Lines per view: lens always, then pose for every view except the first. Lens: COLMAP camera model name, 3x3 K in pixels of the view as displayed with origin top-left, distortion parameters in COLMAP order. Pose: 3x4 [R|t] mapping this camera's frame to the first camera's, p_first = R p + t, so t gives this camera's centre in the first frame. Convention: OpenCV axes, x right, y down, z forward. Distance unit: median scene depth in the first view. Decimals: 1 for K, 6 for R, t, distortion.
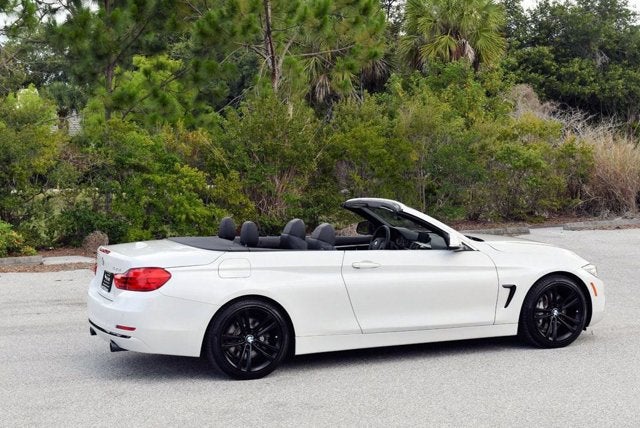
lens RADIAL K [[1156.8, 0, 320.0], [0, 1156.8, 214.0], [0, 0, 1]] dist [0.000117, -0.018468]
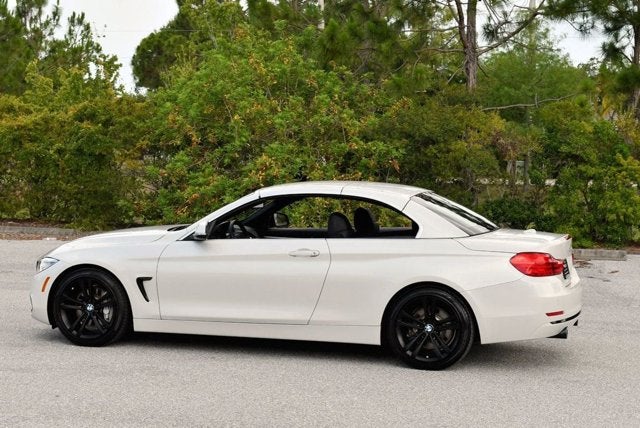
lens RADIAL K [[1425.2, 0, 320.0], [0, 1425.2, 214.0], [0, 0, 1]] dist [0.034179, 0.045944]
pose [[0.782390, 0.073530, -0.618433, 0.703212], [-0.074727, 0.996915, 0.023993, -0.016053], [0.618290, 0.027441, 0.785471, 0.050689]]
